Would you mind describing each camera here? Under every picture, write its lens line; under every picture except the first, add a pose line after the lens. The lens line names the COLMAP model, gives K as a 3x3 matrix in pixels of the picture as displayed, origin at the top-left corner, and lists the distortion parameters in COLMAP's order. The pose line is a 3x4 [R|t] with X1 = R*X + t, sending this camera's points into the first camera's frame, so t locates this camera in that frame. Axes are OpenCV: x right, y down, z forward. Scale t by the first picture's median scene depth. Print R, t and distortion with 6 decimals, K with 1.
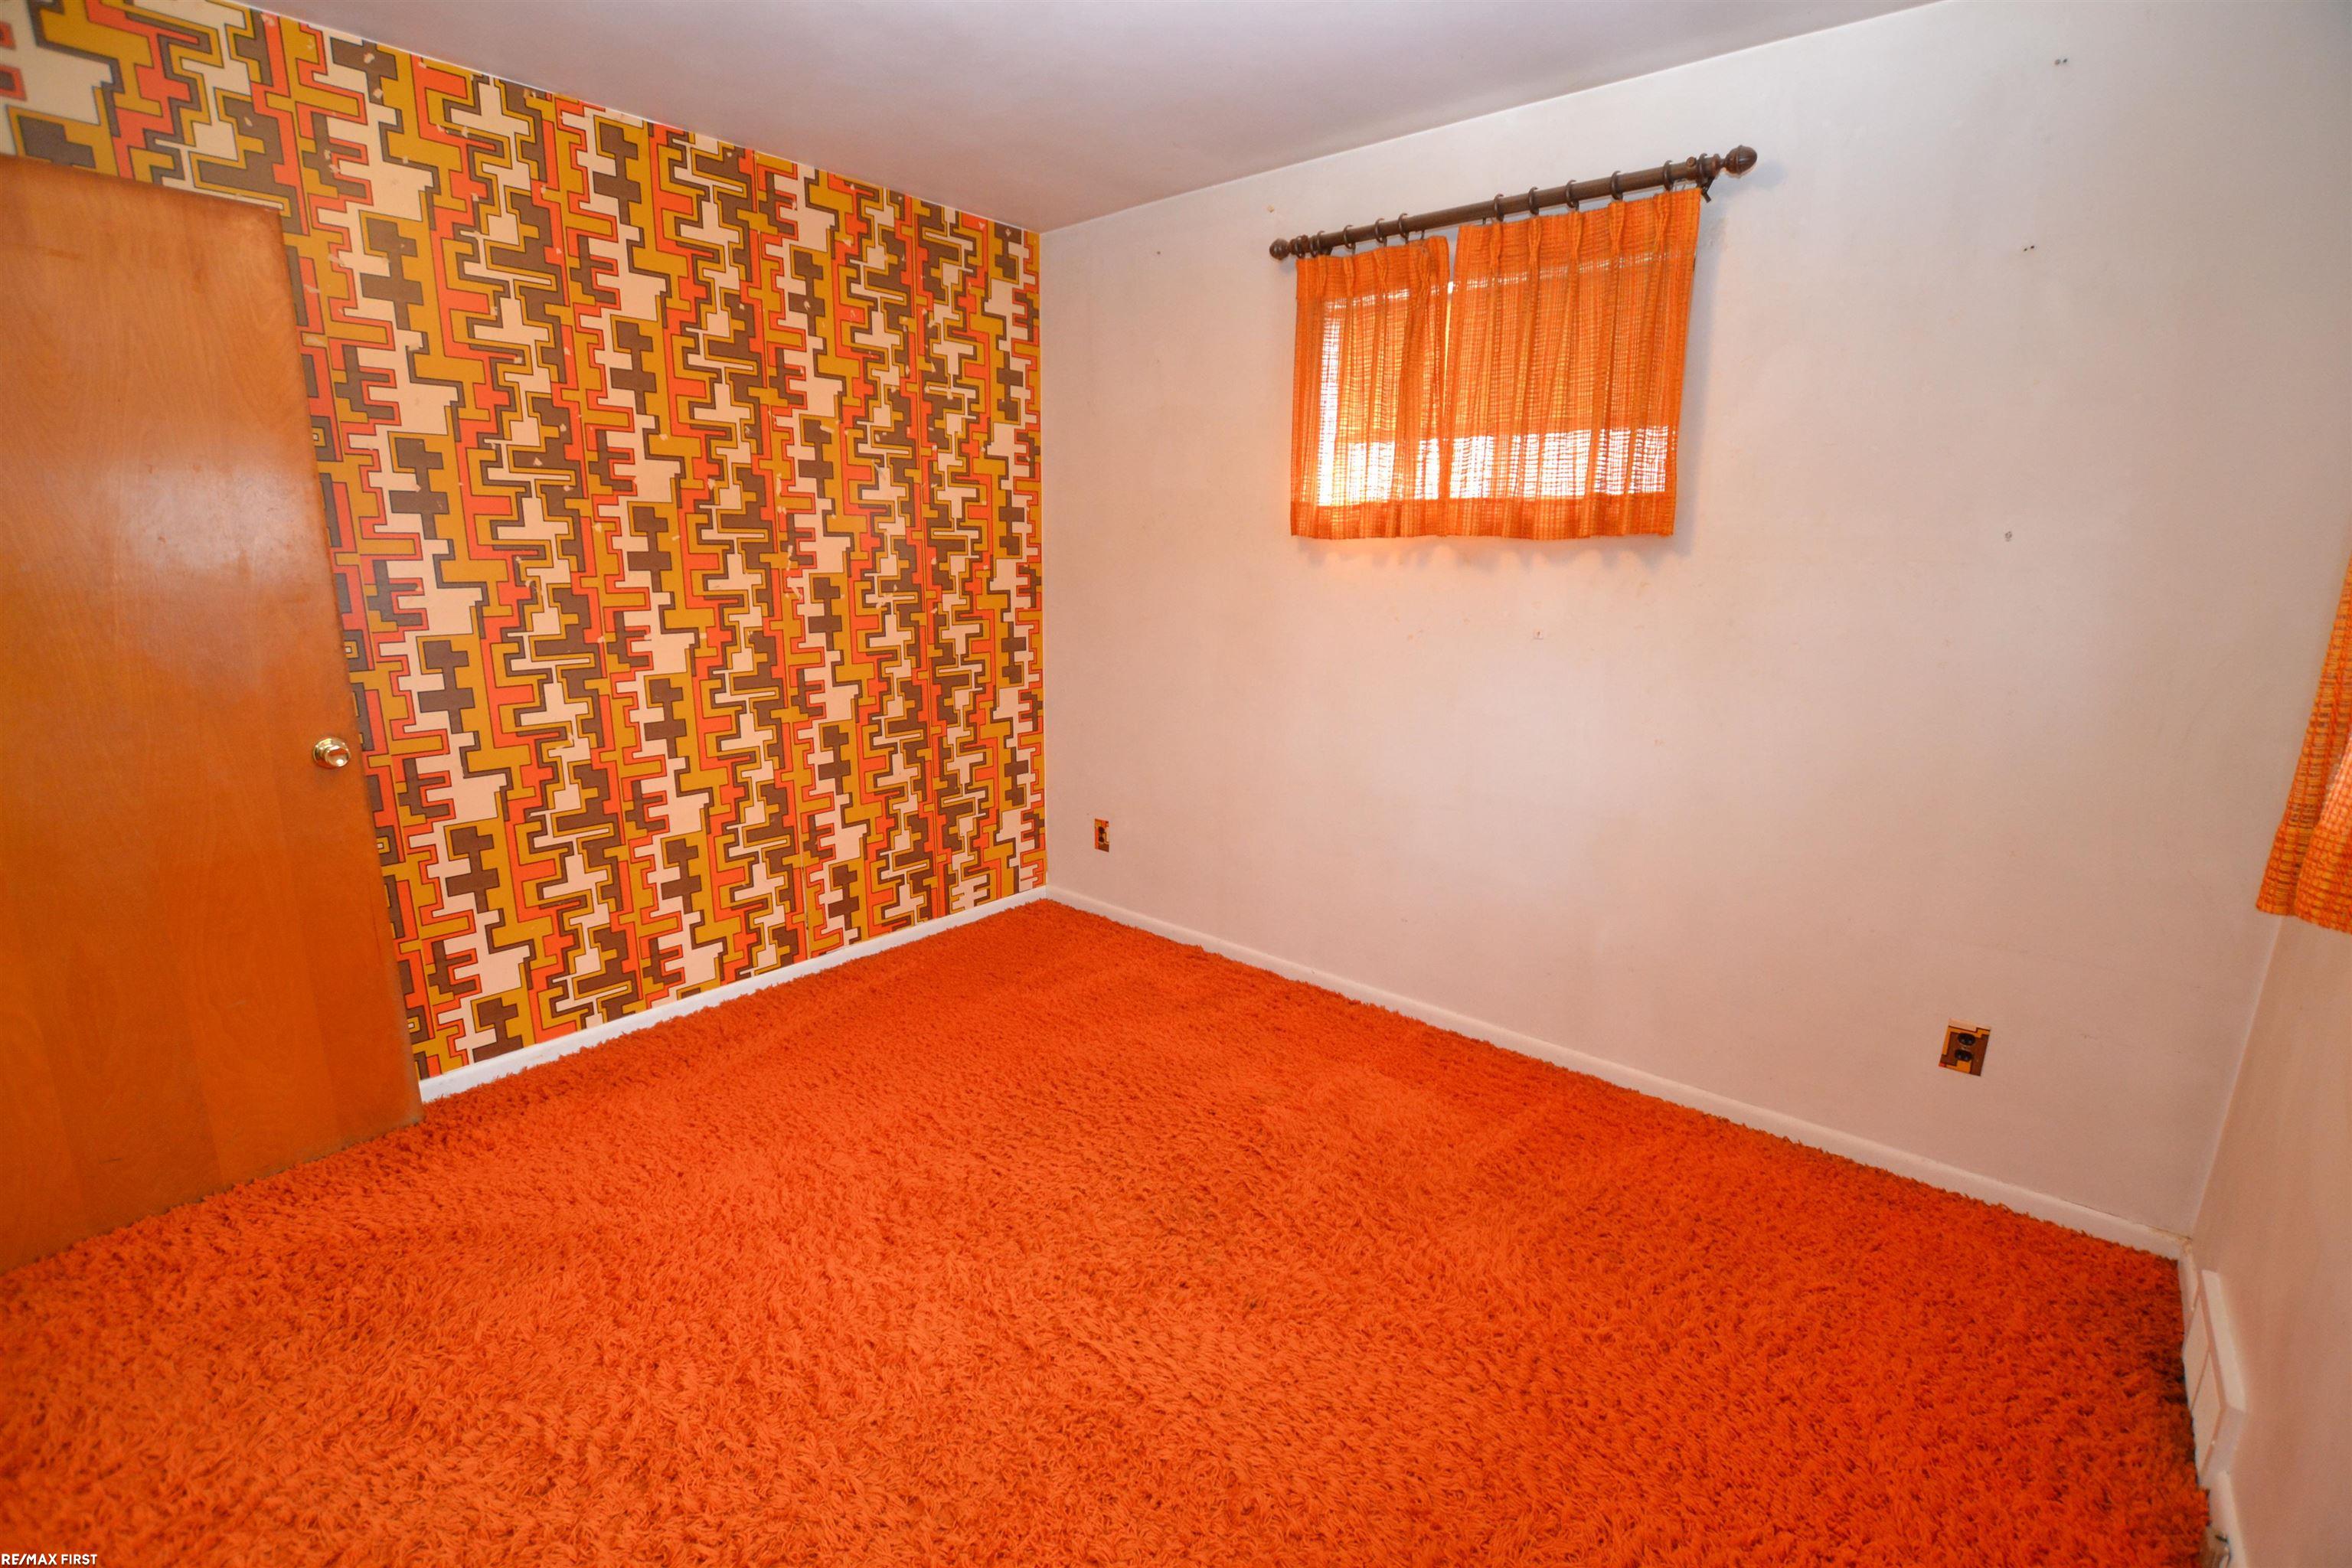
lens RADIAL K [[1048.6, 0, 1176.0], [0, 1048.6, 784.0], [0, 0, 1]] dist [0.000704, -0.000003]
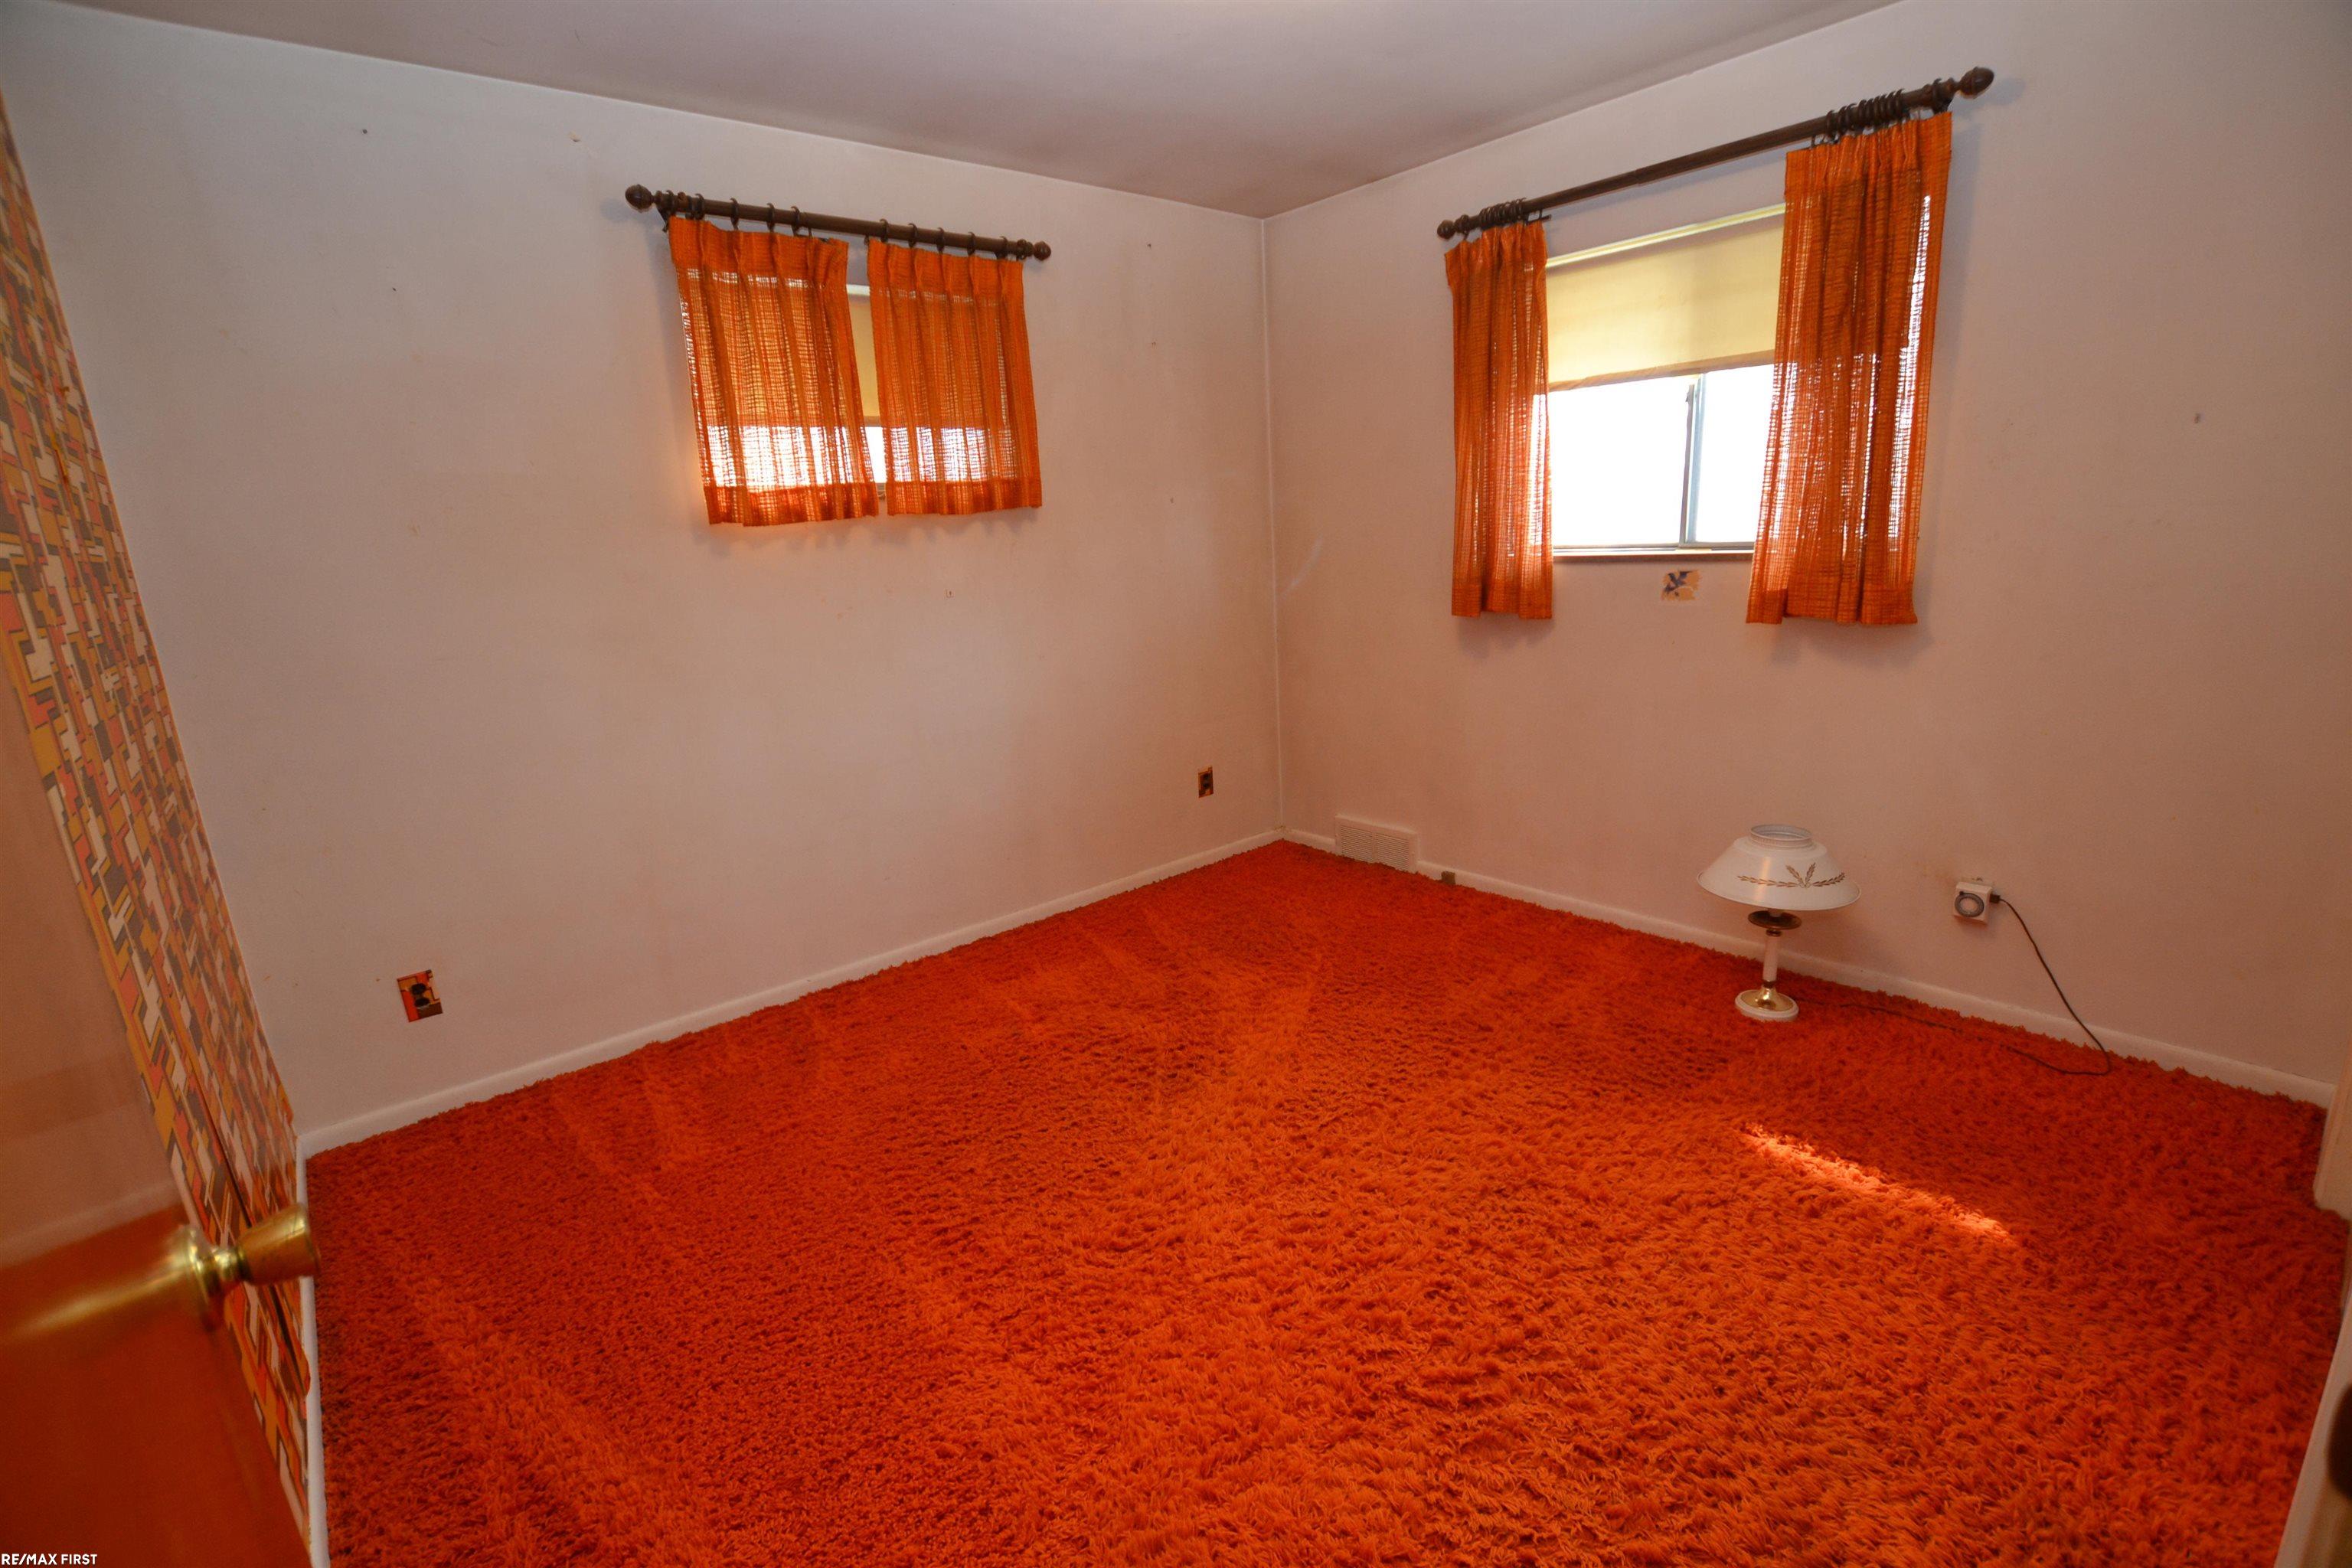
lens RADIAL K [[1062.9, 0, 1176.0], [0, 1062.9, 784.0], [0, 0, 1]] dist [-0.001285, -0.000037]
pose [[0.171572, -0.261796, 0.949750, -0.839091], [0.276244, 0.938155, 0.208696, -0.120267], [-0.945649, 0.226556, 0.233281, 0.513113]]
